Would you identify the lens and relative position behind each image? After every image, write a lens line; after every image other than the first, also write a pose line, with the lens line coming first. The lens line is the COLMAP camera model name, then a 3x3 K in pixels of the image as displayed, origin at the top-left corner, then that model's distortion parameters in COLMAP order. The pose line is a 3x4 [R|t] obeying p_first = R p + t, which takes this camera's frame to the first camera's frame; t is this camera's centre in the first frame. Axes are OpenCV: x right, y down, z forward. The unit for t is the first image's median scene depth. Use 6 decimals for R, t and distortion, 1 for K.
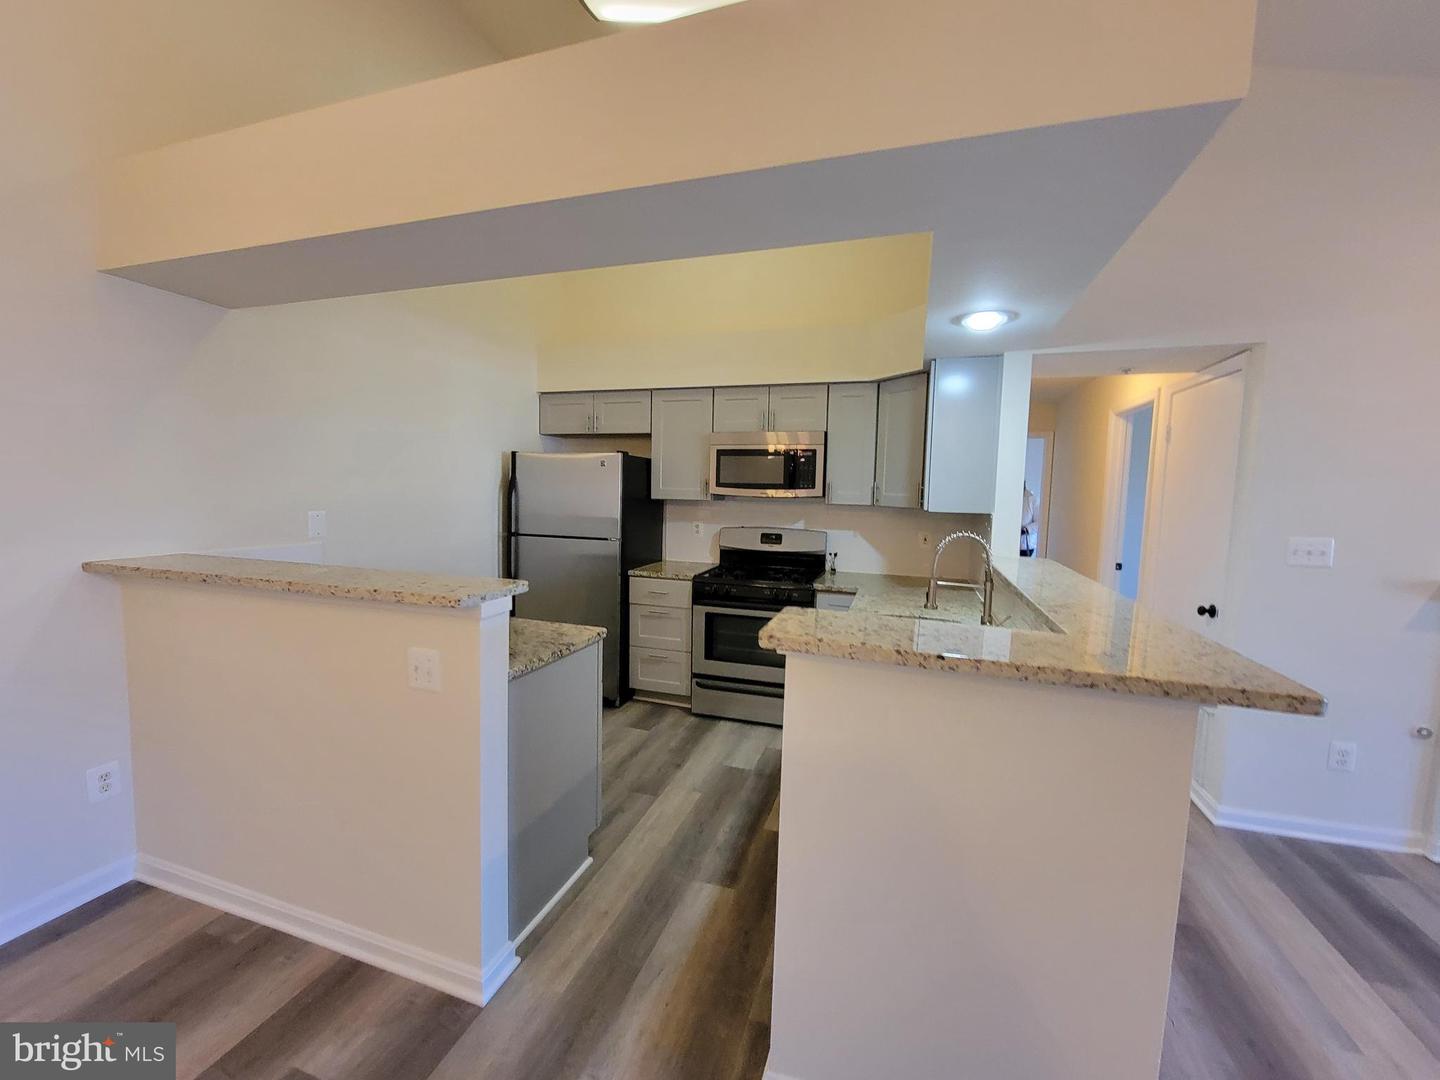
lens RADIAL K [[590.2, 0, 712.9], [0, 590.2, 544.2], [0, 0, 1]] dist [-0.006041, 0.001762]
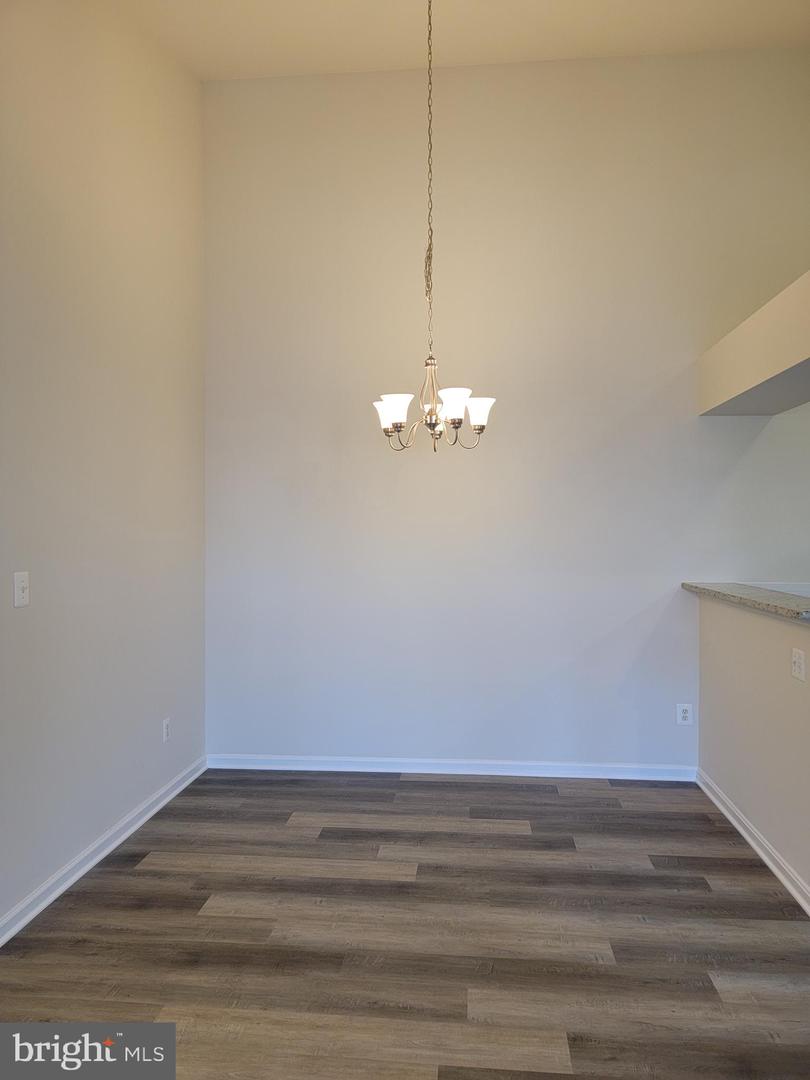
lens RADIAL K [[737.4, 0, 407.3], [0, 737.4, 543.5], [0, 0, 1]] dist [0.039853, 0.000082]
pose [[0.229412, -0.003043, -0.973325, 0.463840], [-0.084794, 0.996131, -0.023100, 0.017405], [0.969629, 0.087831, 0.228266, -0.163478]]
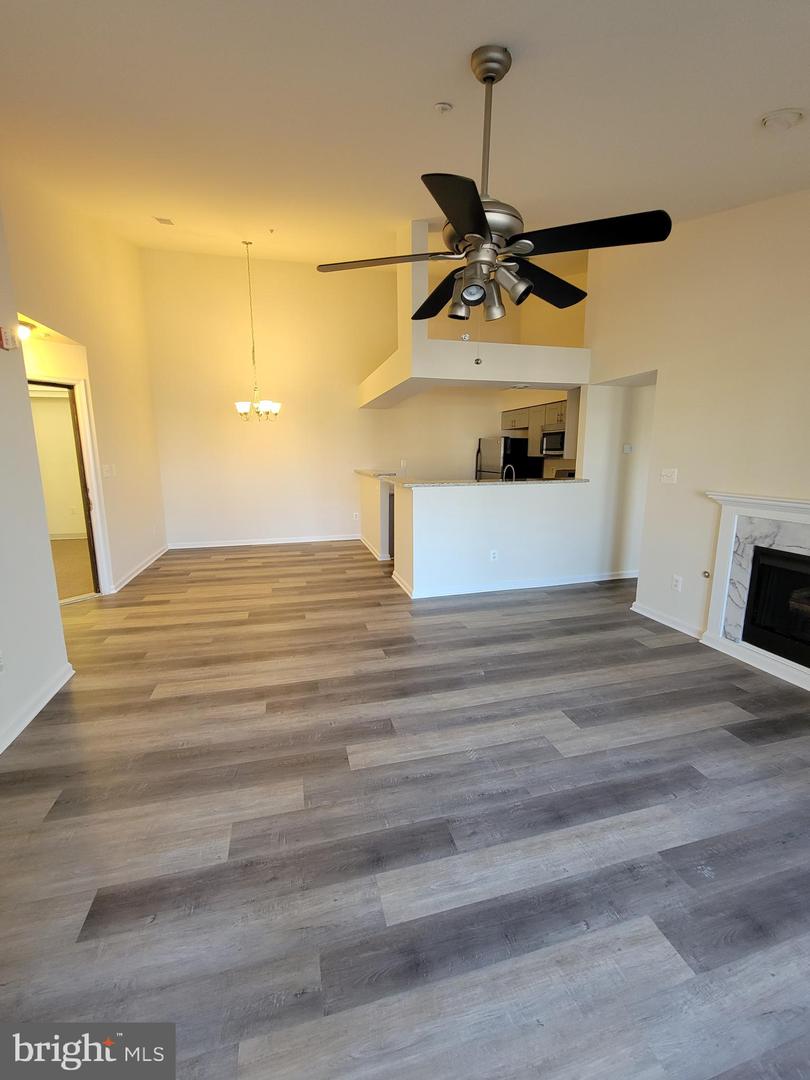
lens RADIAL K [[442.7, 0, 402.5], [0, 442.7, 529.8], [0, 0, 1]] dist [-0.006041, 0.001762]
pose [[0.553206, 0.121972, -0.824067, 1.161078], [-0.062285, 0.992510, 0.105091, 0.059836], [0.830713, -0.006810, 0.556659, -0.374515]]
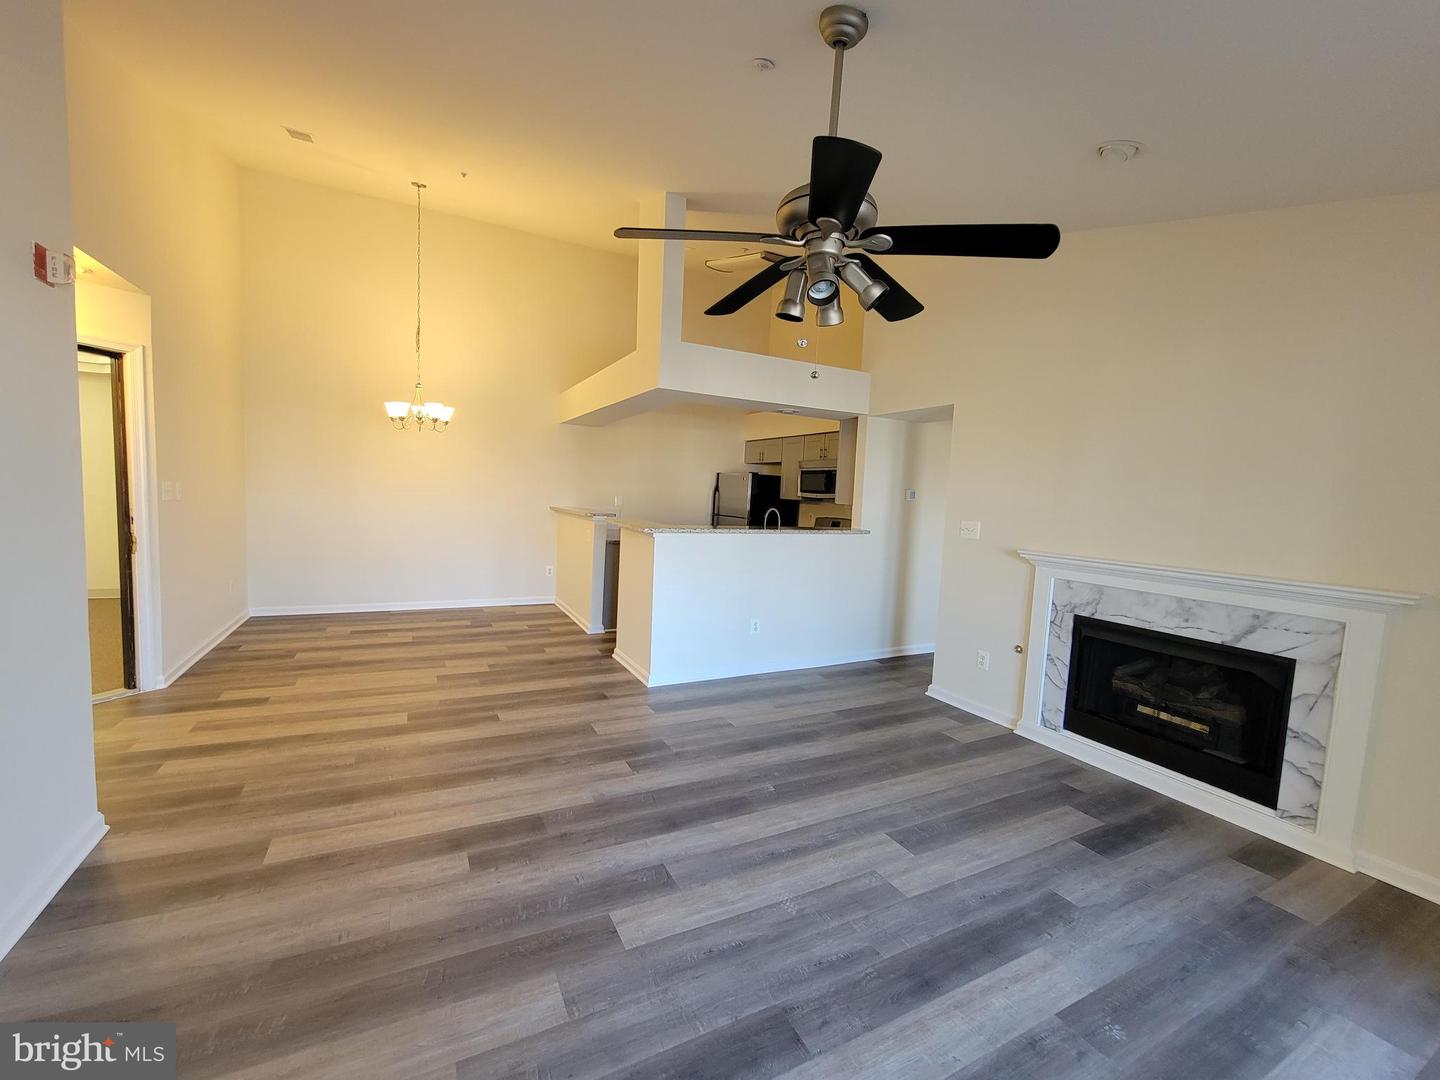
lens RADIAL K [[590.2, 0, 713.6], [0, 590.2, 539.7], [0, 0, 1]] dist [-0.006041, 0.001762]
pose [[0.719027, 0.069125, -0.691536, 1.079921], [-0.095611, 0.995419, 0.000090, 0.070658], [0.688374, 0.066054, 0.722342, -0.448889]]
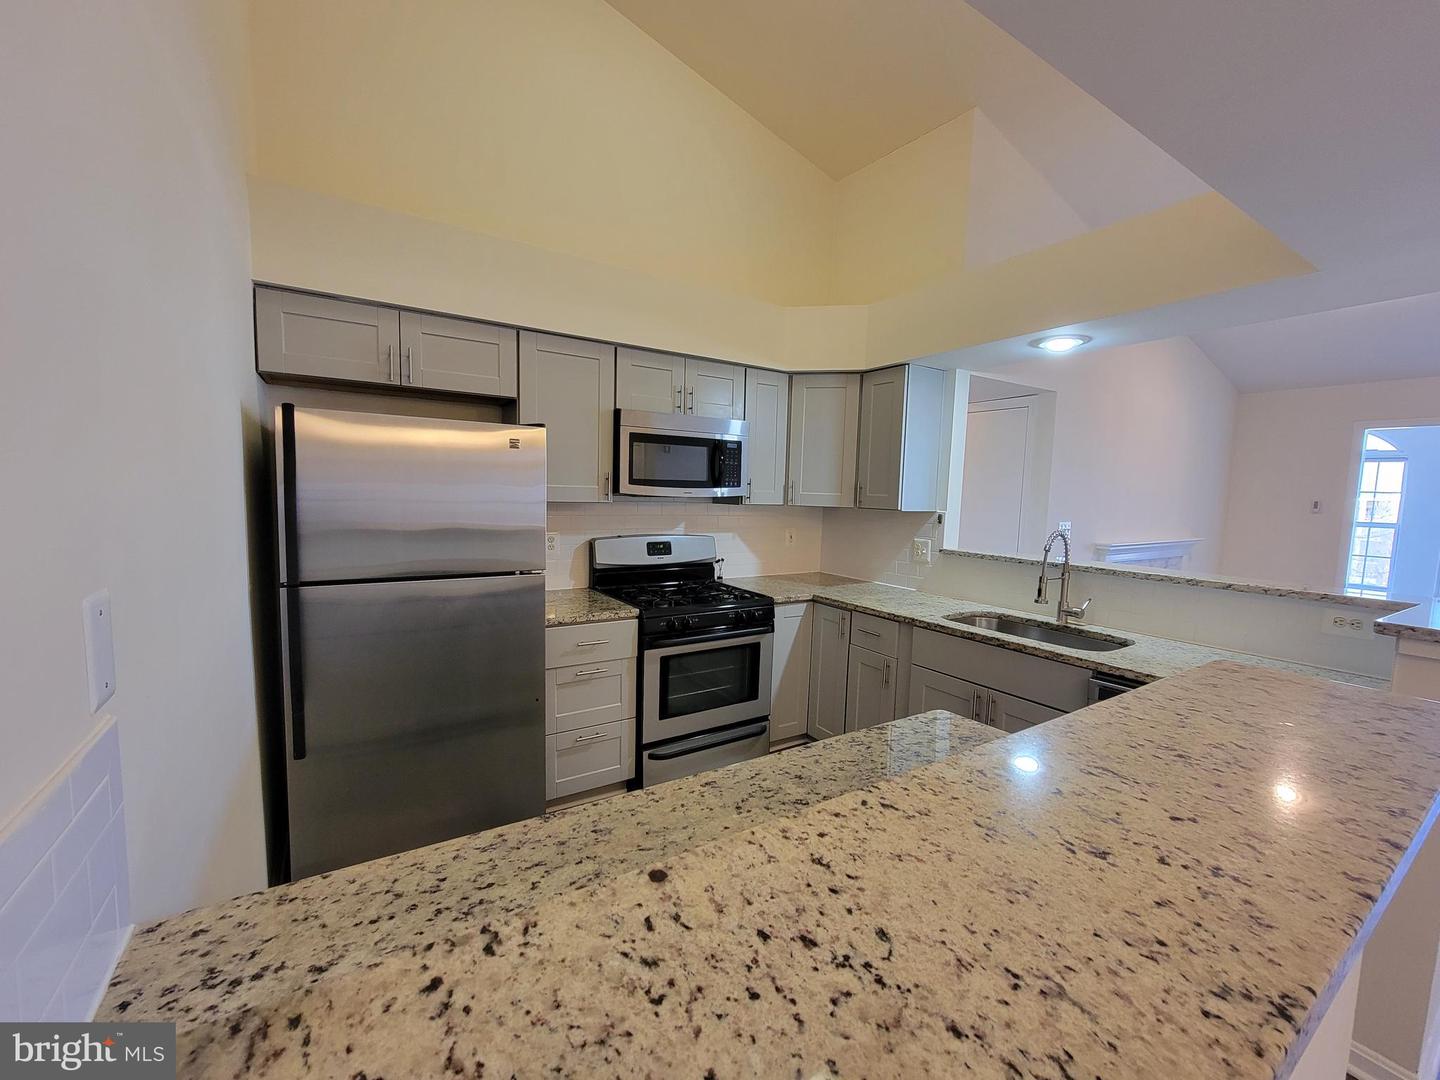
lens RADIAL K [[590.2, 0, 728.2], [0, 590.2, 550.4], [0, 0, 1]] dist [-0.006041, 0.001762]
pose [[0.624841, -0.083357, 0.776289, -0.507492], [0.060155, 0.996469, 0.058581, -0.052818], [-0.778431, 0.010093, 0.627649, 0.466802]]
